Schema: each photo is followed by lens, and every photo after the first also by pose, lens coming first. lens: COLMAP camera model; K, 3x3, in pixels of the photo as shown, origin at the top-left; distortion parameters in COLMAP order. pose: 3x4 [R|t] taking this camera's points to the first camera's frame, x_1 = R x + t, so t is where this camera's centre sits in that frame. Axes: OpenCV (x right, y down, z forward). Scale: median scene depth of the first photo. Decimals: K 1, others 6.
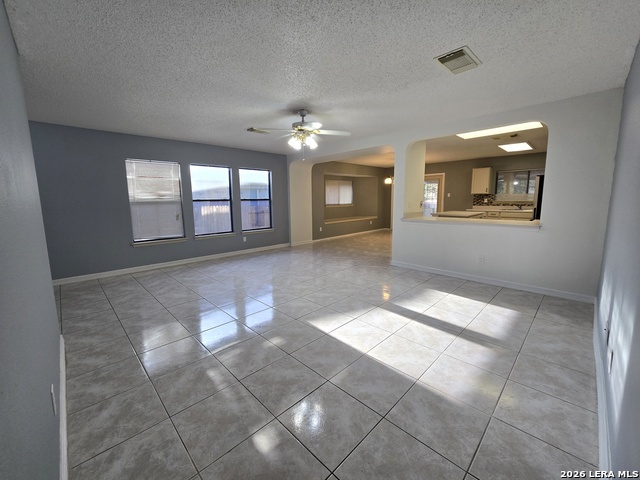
lens RADIAL K [[263.2, 0, 317.7], [0, 263.2, 236.0], [0, 0, 1]] dist [0.000136, -0.002803]
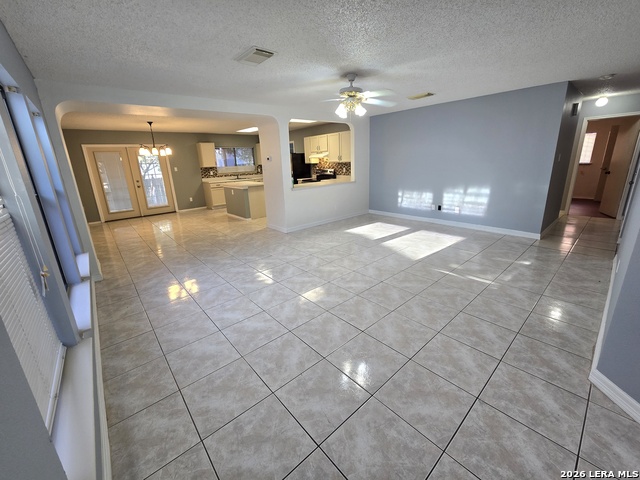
lens RADIAL K [[263.2, 0, 318.7], [0, 263.2, 232.9], [0, 0, 1]] dist [0.000136, -0.002803]
pose [[0.060523, -0.258022, 0.964241, -0.497851], [0.181332, 0.952780, 0.243573, -0.085355], [-0.981558, 0.160106, 0.104453, 0.494493]]
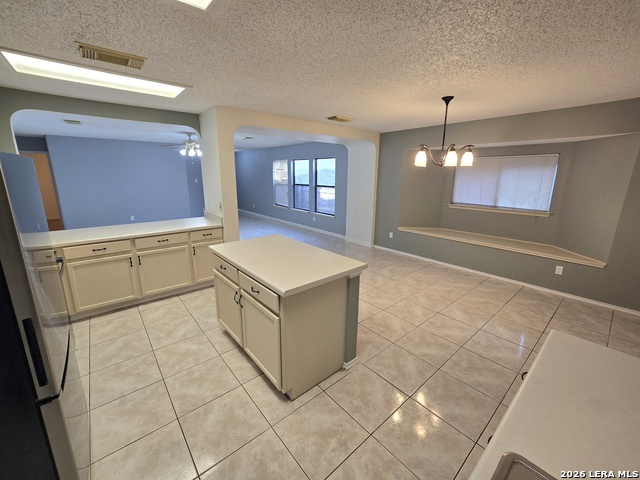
lens RADIAL K [[263.2, 0, 318.7], [0, 263.2, 233.9], [0, 0, 1]] dist [0.000136, -0.002803]
pose [[-0.074217, 0.233483, -0.969524, 0.725781], [-0.148972, 0.958701, 0.242280, -0.175376], [0.986052, 0.162413, -0.036370, 0.876013]]
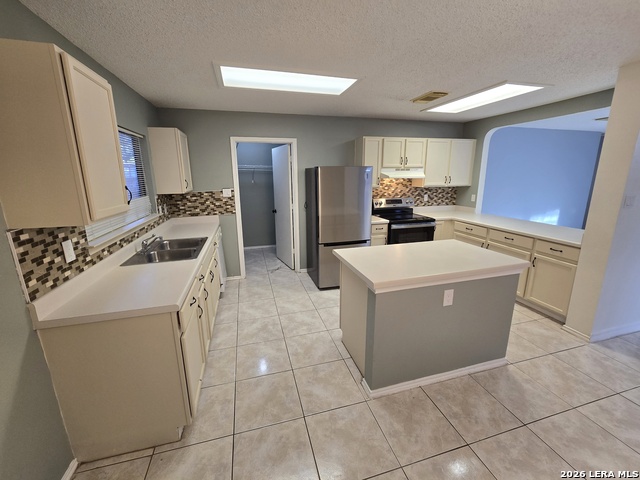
lens RADIAL K [[263.2, 0, 317.7], [0, 263.2, 231.7], [0, 0, 1]] dist [0.000136, -0.002803]
pose [[-0.873940, -0.086786, 0.478223, 0.406682], [0.087106, 0.940032, 0.329777, -0.202448], [-0.478165, 0.329861, -0.813971, 1.105062]]
